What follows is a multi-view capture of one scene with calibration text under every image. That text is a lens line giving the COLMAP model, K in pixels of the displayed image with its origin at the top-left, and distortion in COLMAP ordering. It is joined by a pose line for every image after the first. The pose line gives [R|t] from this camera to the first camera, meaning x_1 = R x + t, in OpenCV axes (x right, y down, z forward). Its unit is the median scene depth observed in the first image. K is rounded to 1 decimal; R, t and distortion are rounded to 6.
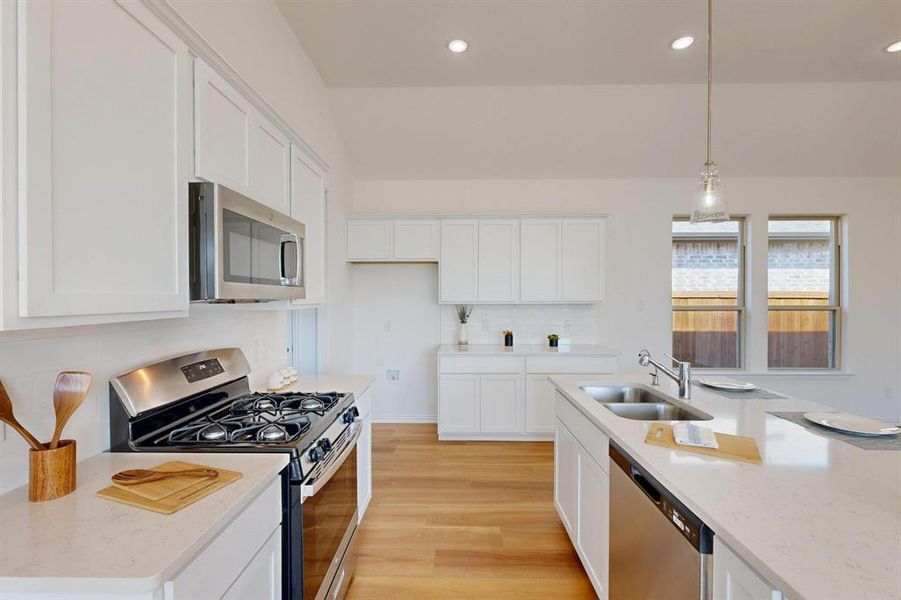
lens RADIAL K [[390.9, 0, 450.9], [0, 390.9, 301.3], [0, 0, 1]] dist [-0.001460, 0.000506]
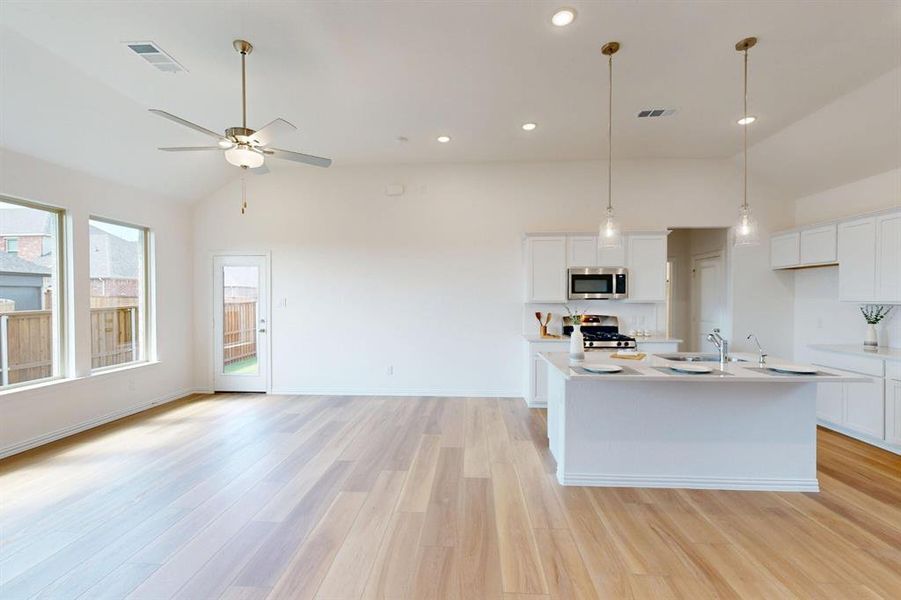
lens RADIAL K [[390.9, 0, 450.9], [0, 390.9, 301.3], [0, 0, 1]] dist [-0.001460, 0.000506]
pose [[-0.036258, 0.009494, -0.999297, 1.025882], [-0.007445, 0.999925, 0.009770, -0.001179], [0.999315, 0.007794, -0.036185, -0.013611]]
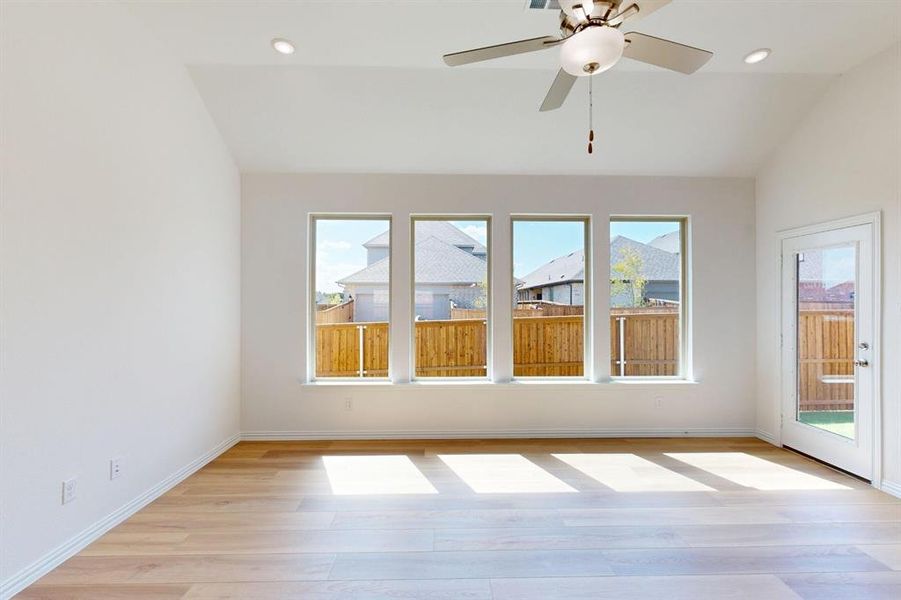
lens RADIAL K [[390.9, 0, 450.9], [0, 390.9, 301.3], [0, 0, 1]] dist [-0.001460, 0.000506]
pose [[-0.999025, 0.000347, -0.044150, 0.498904], [0.000157, 0.999991, 0.004307, -0.000694], [0.044151, 0.004296, -0.999016, -0.023637]]
